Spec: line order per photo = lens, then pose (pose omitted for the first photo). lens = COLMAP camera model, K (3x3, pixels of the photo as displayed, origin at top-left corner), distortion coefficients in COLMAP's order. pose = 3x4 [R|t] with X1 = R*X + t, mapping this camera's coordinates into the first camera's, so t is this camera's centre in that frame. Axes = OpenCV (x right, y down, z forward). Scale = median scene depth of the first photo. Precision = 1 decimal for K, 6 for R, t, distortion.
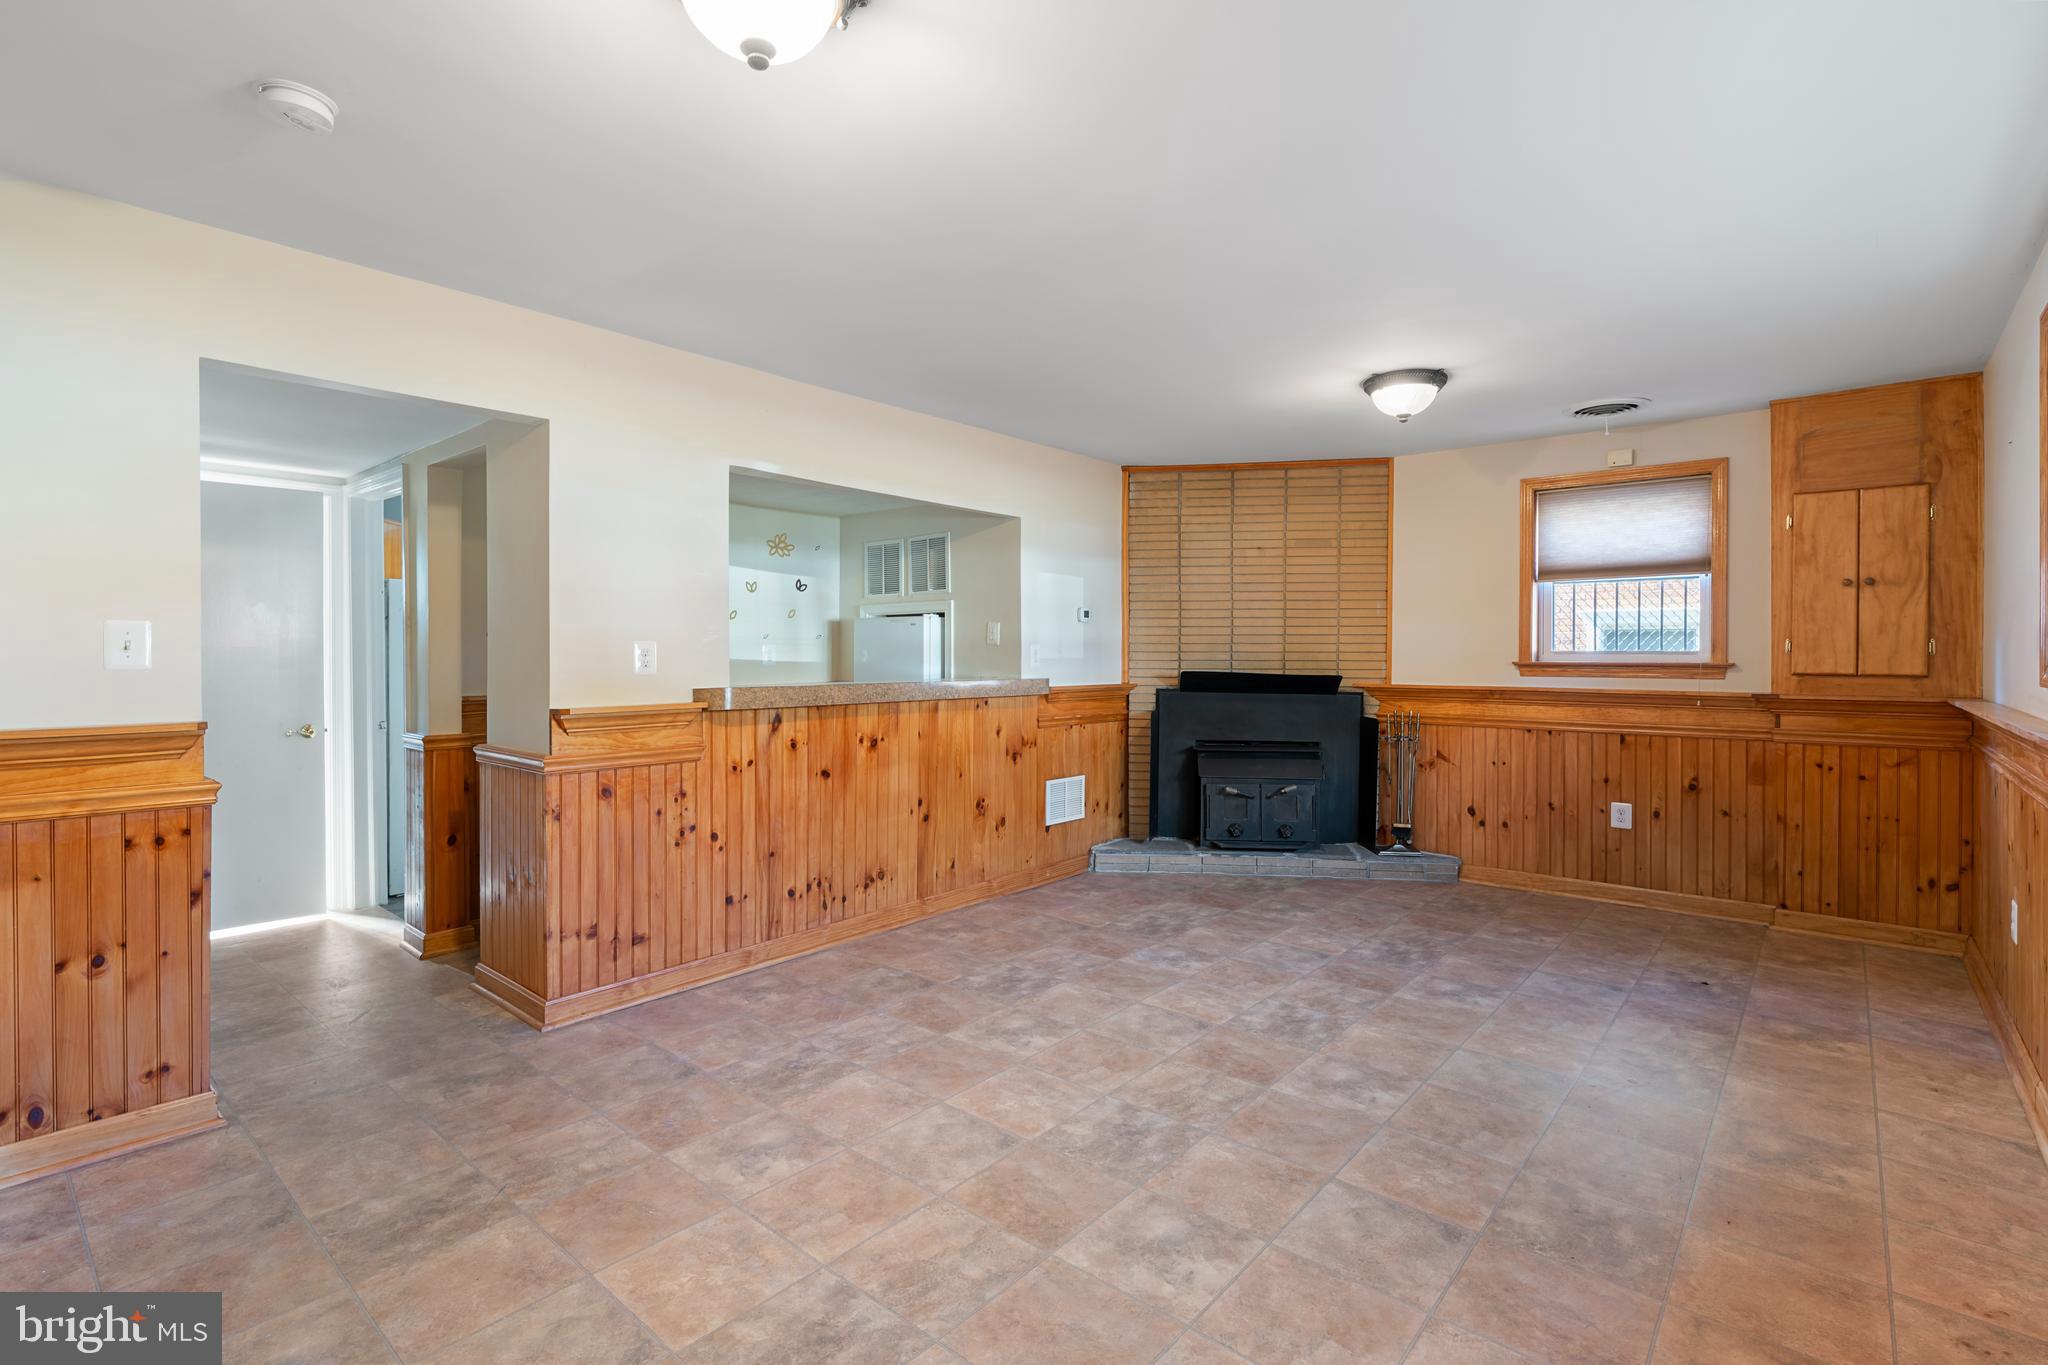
lens RADIAL K [[961.8, 0, 1015.3], [0, 961.8, 682.9], [0, 0, 1]] dist [-0.000991, 0.000221]
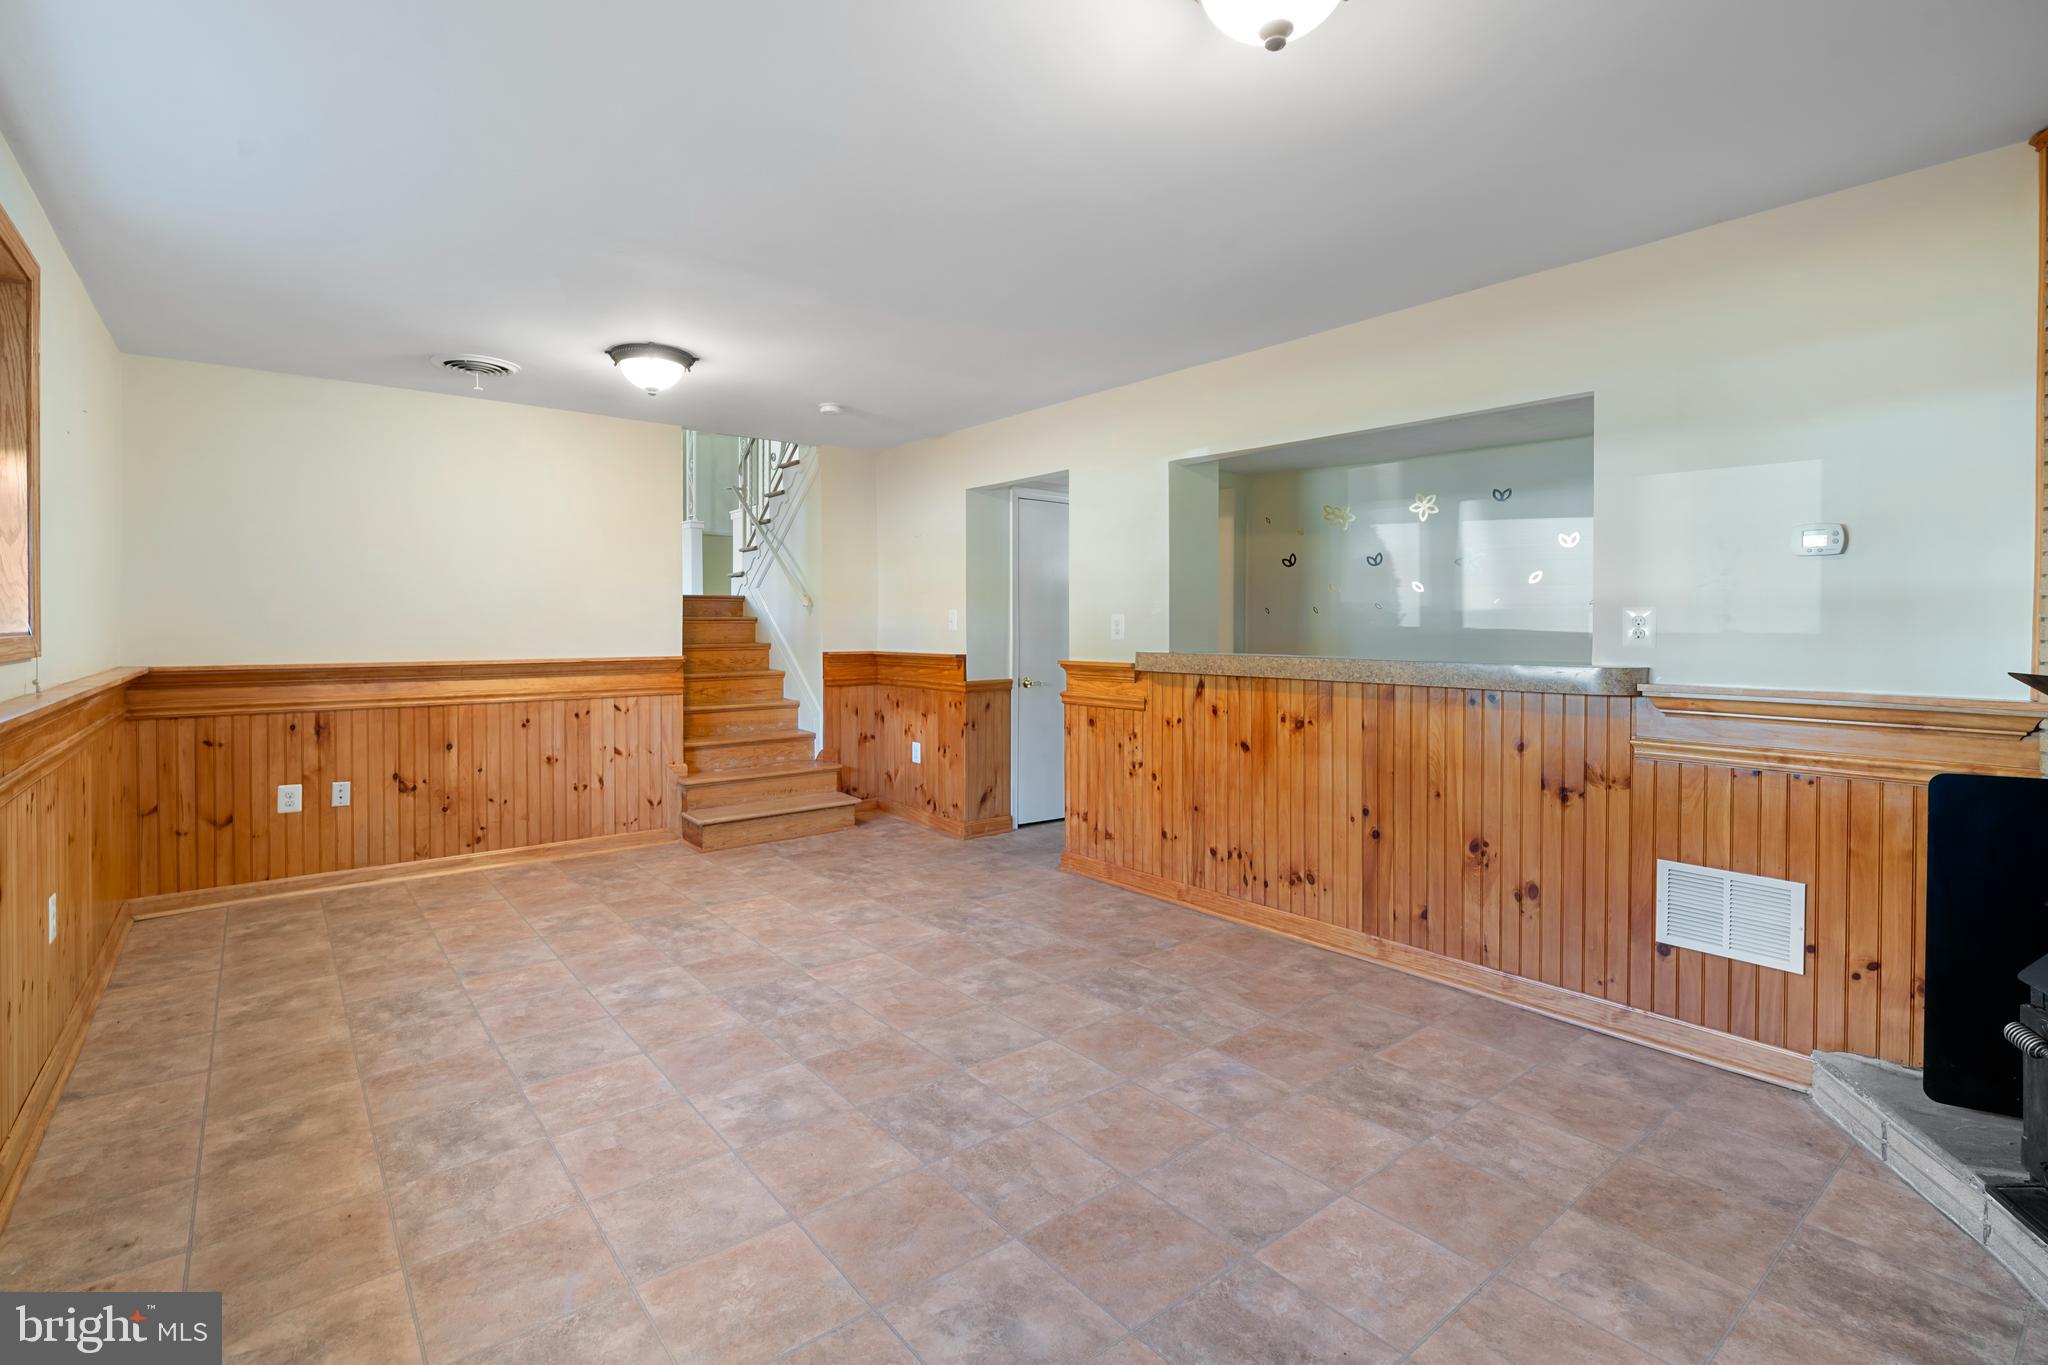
lens RADIAL K [[961.5, 0, 1013.7], [0, 961.5, 621.9], [0, 0, 1]] dist [0.000109, -0.000077]
pose [[-0.193356, -0.003040, -0.981124, 0.739334], [-0.030956, 0.999516, 0.003003, -0.025882], [0.980640, 0.030953, -0.193356, 0.862911]]
